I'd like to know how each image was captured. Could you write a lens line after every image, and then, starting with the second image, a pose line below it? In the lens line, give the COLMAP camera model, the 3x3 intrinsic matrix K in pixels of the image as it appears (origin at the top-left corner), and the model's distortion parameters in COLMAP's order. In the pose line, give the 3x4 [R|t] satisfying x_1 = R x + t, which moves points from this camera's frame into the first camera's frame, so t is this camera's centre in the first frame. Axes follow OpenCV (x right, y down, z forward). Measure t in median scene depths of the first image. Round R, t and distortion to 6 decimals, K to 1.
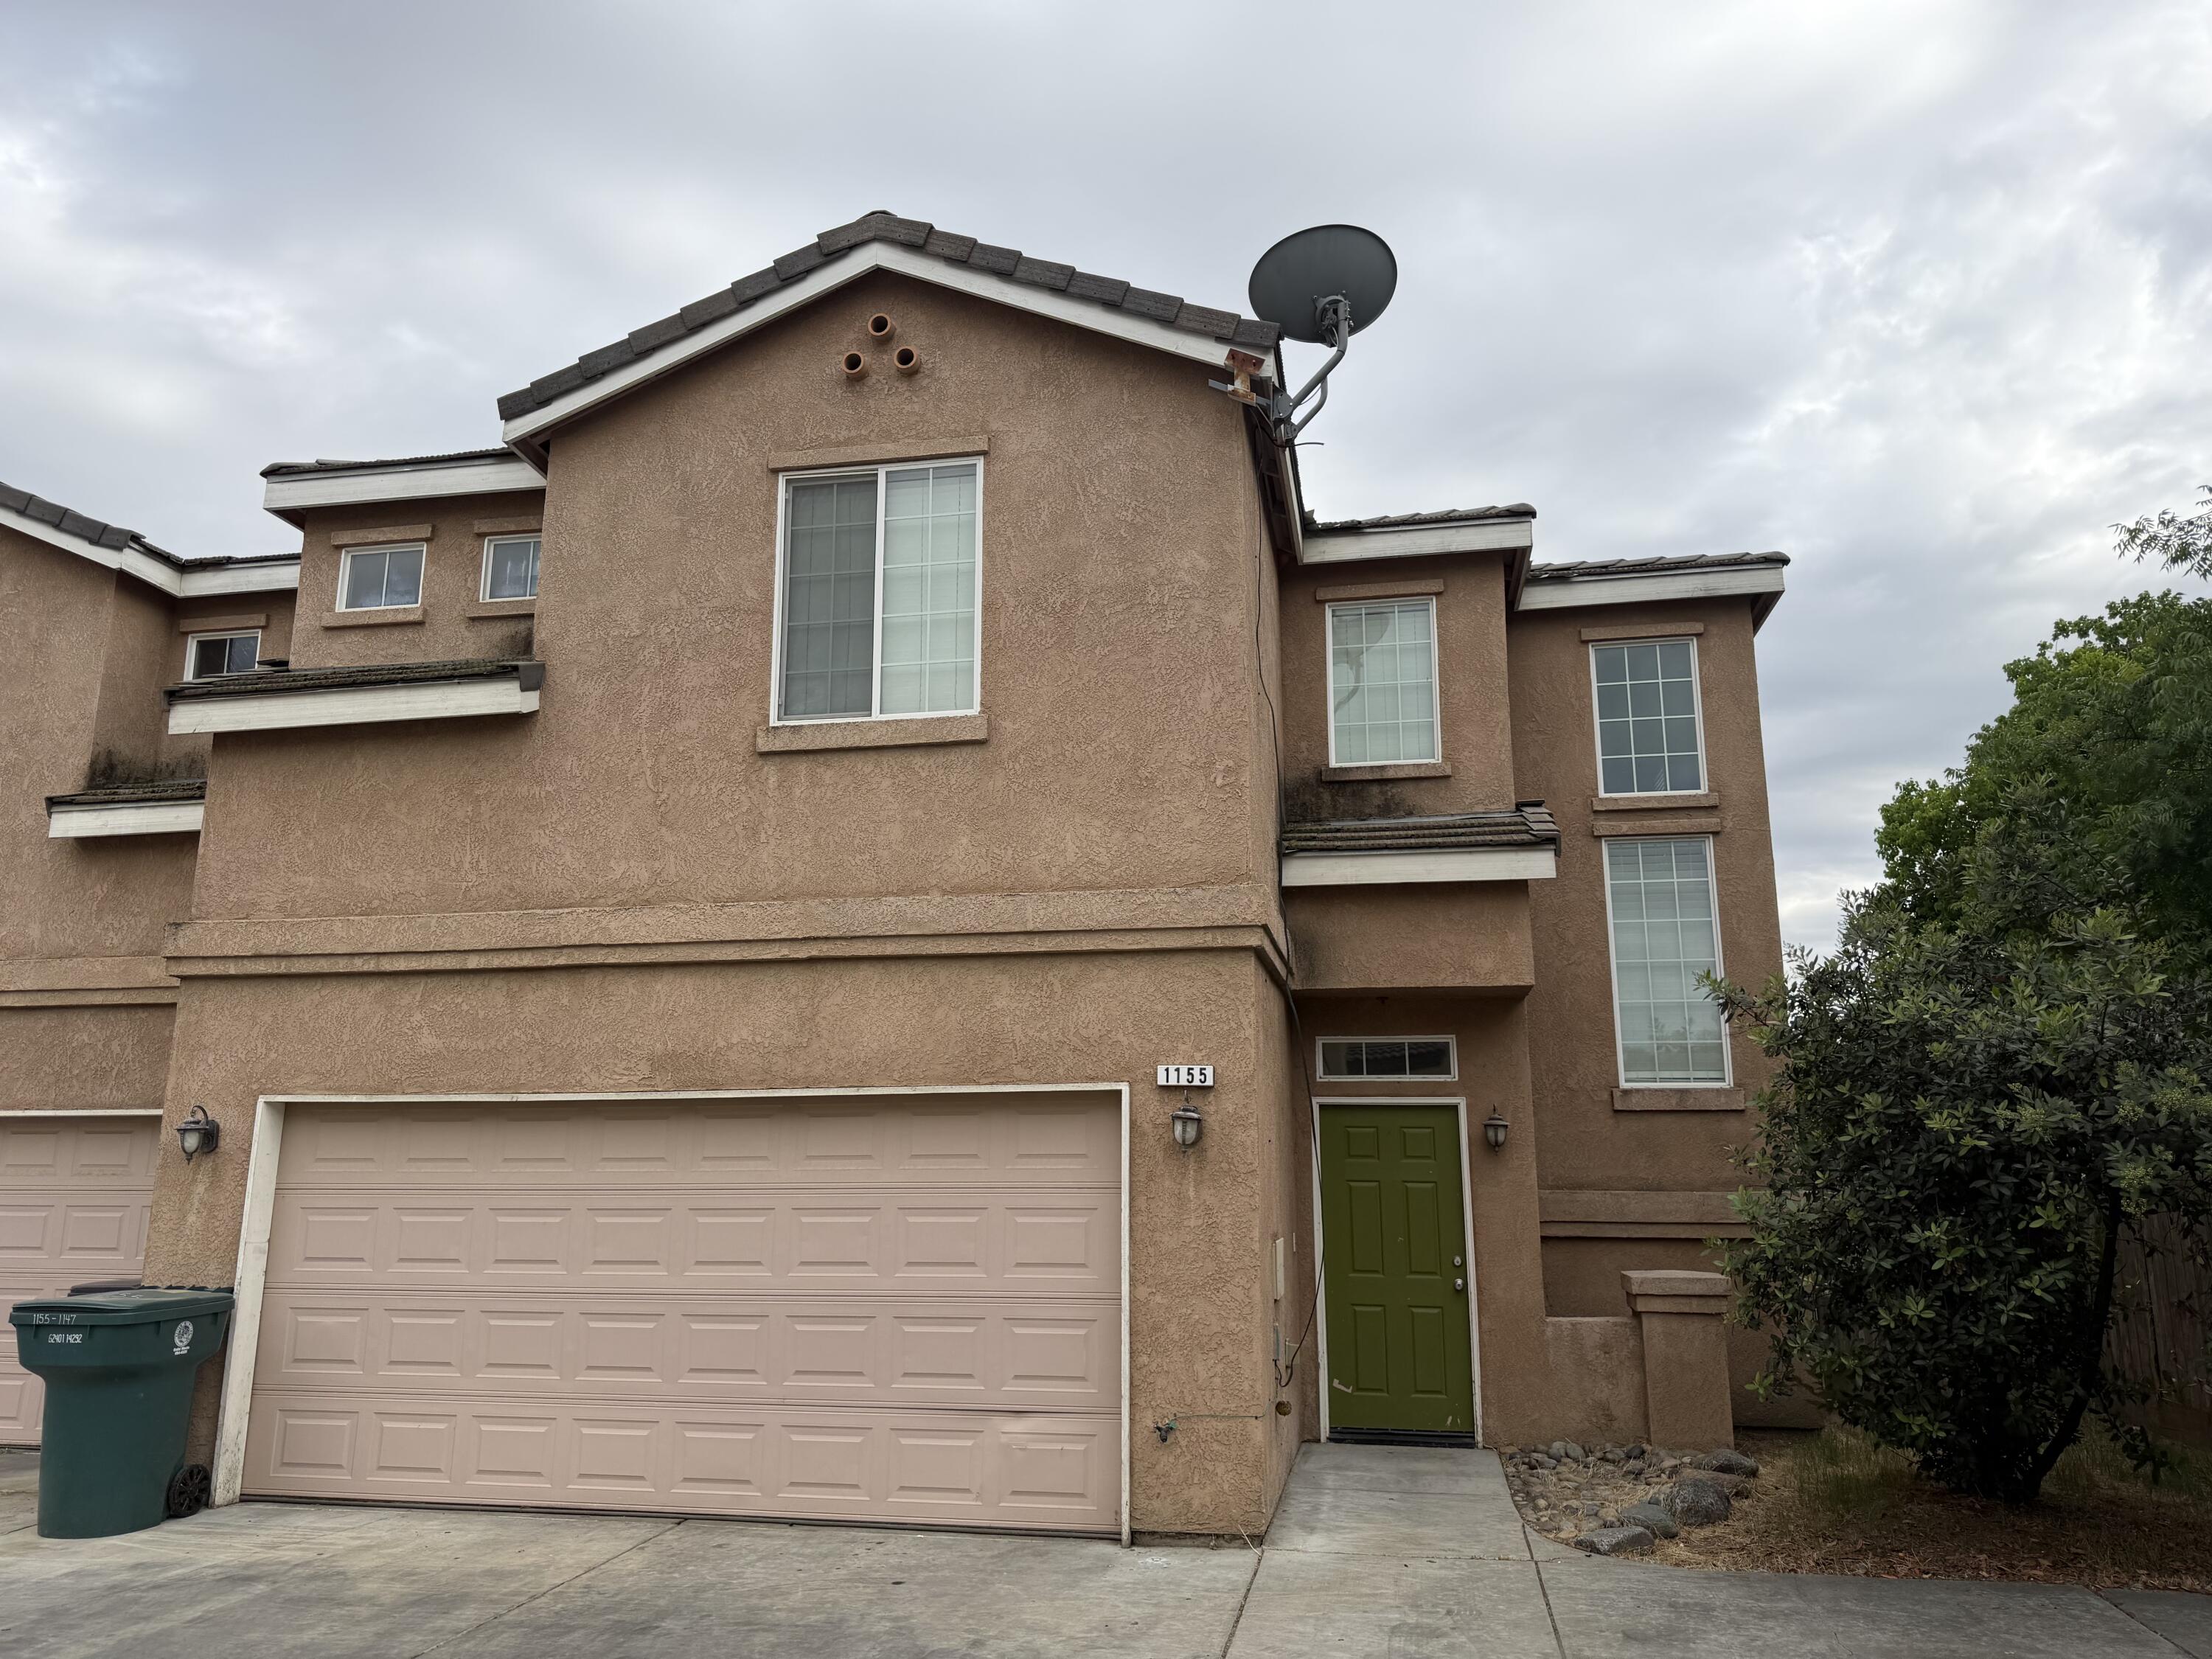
lens RADIAL K [[1549.0, 0, 1103.4], [0, 1549.0, 828.7], [0, 0, 1]] dist [-0.008387, 0.007226]
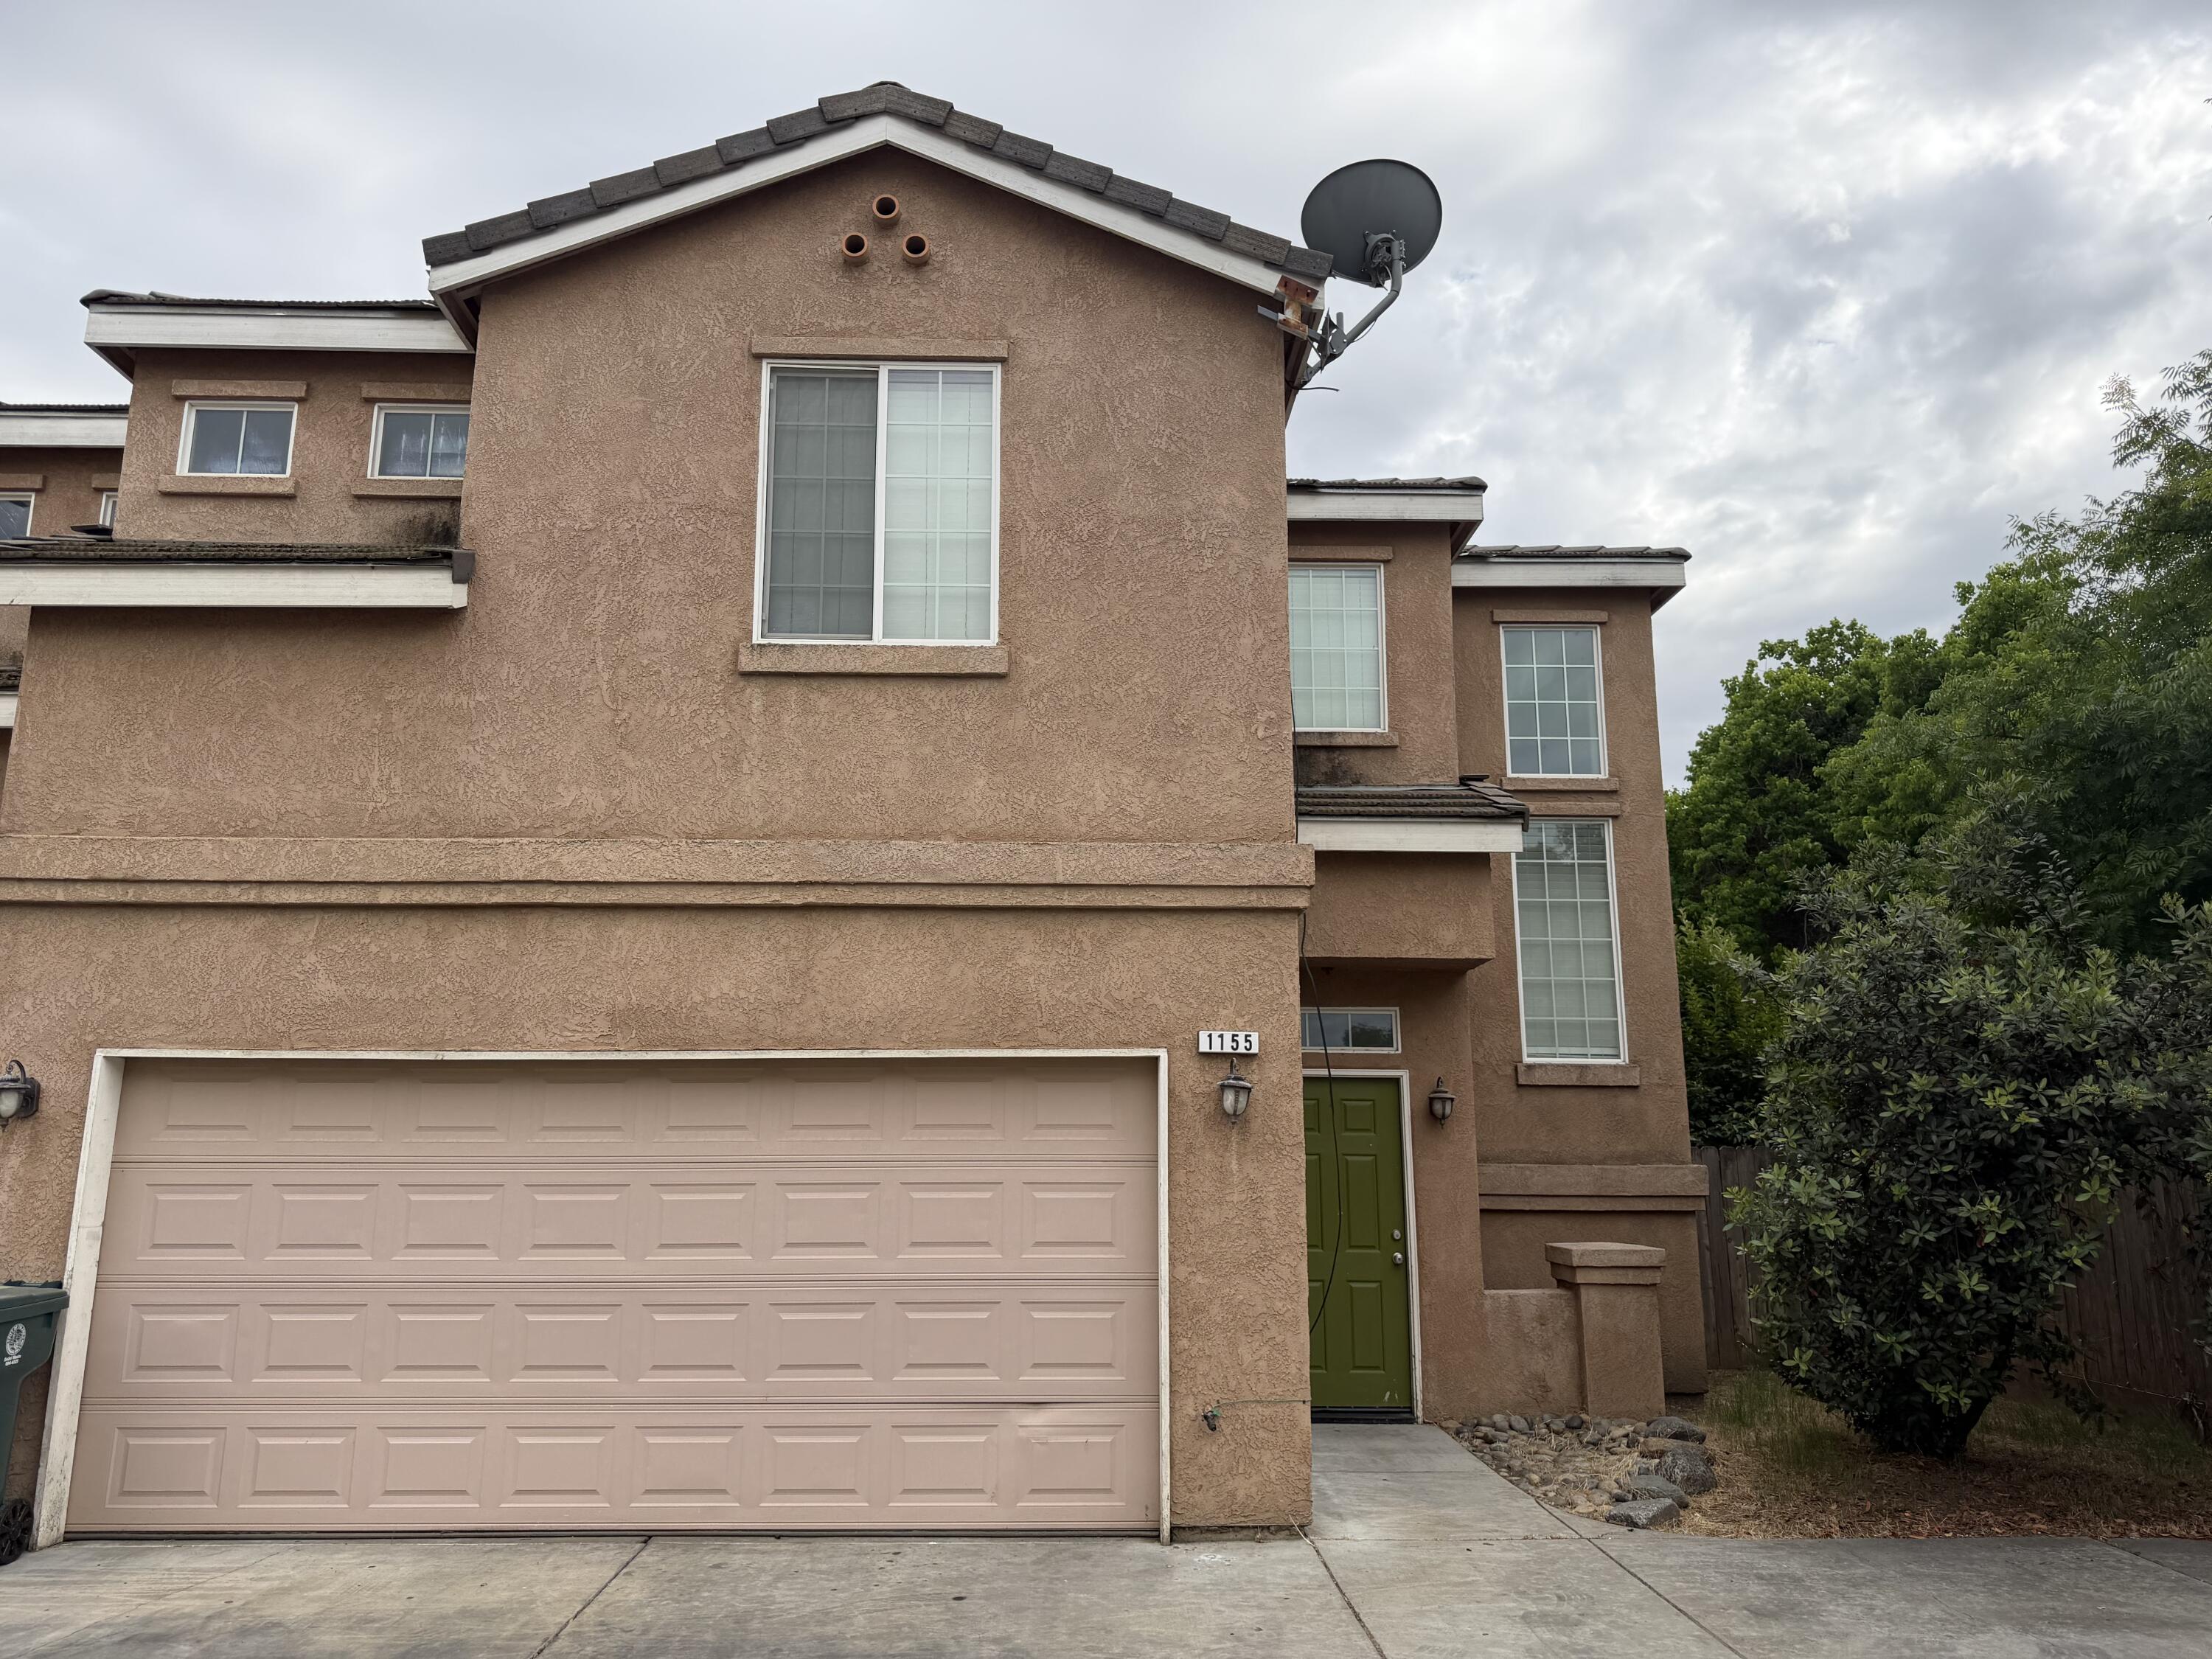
lens RADIAL K [[1549.0, 0, 1104.9], [0, 1549.0, 829.2], [0, 0, 1]] dist [-0.008387, 0.007226]
pose [[0.978115, 0.044406, 0.203271, -0.194545], [-0.047962, 0.998770, 0.012602, 0.019490], [-0.202462, -0.022076, 0.979041, 0.087181]]
